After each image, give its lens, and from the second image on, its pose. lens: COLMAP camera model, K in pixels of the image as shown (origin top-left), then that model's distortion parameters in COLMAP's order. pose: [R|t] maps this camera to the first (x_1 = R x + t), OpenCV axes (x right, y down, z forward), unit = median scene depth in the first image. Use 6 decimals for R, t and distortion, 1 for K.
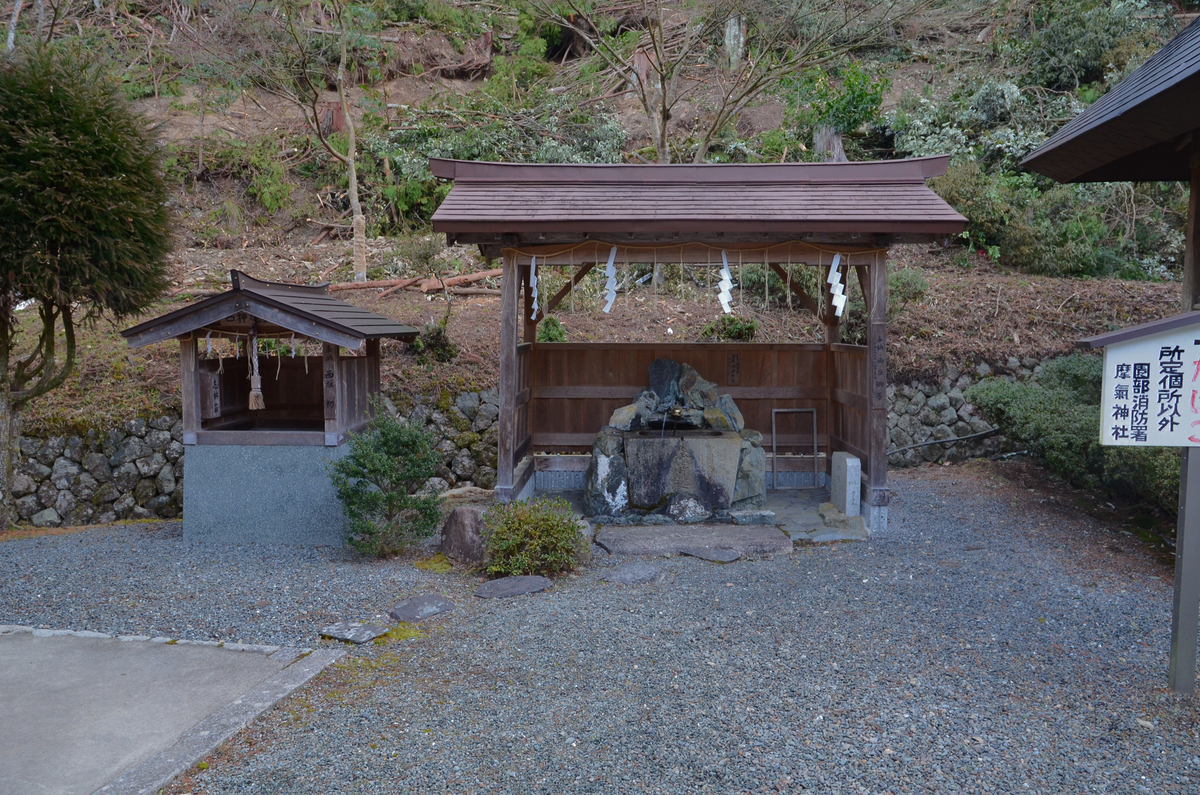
lens RADIAL K [[927.0, 0, 660.5], [0, 927.0, 402.1], [0, 0, 1]] dist [-0.027729, 0.006354]
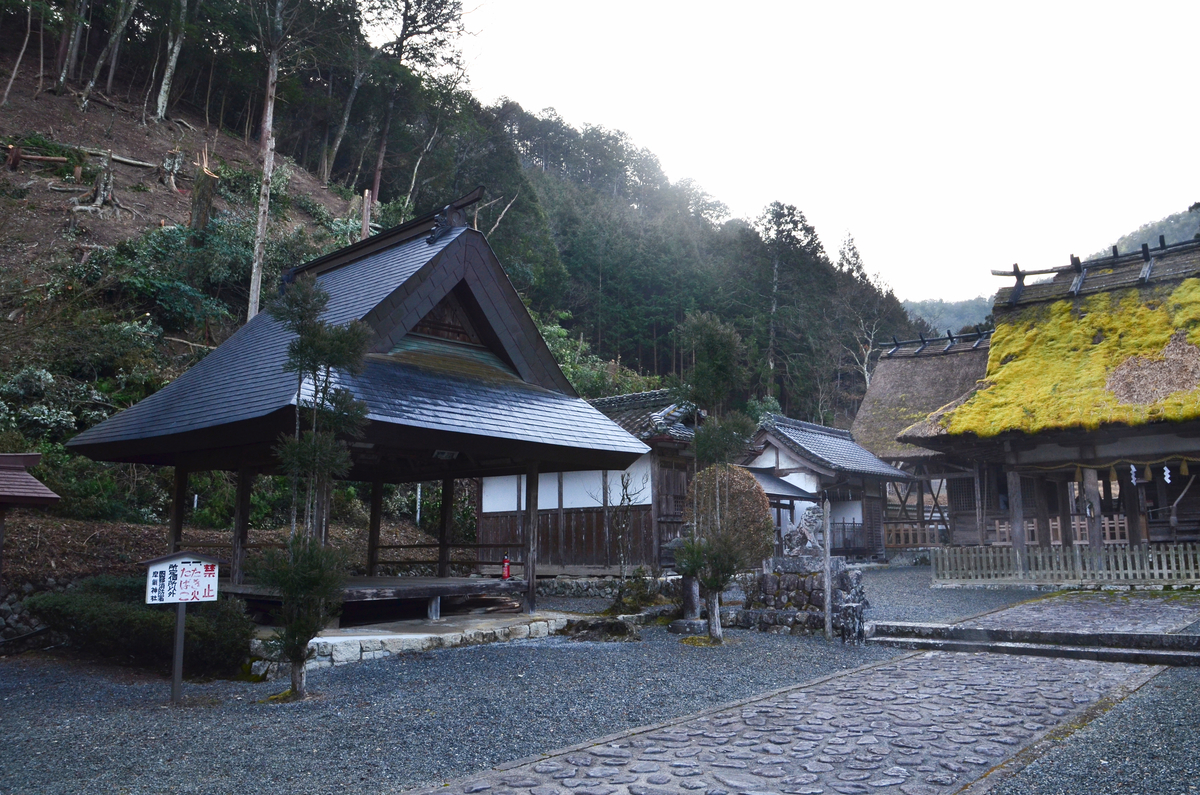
lens RADIAL K [[927.0, 0, 601.0], [0, 927.0, 401.3], [0, 0, 1]] dist [-0.027729, 0.006354]
pose [[0.572734, 0.124191, 0.810279, -0.292465], [0.076026, 0.976150, -0.203351, 0.035082], [-0.816208, 0.178068, 0.549632, -0.478461]]
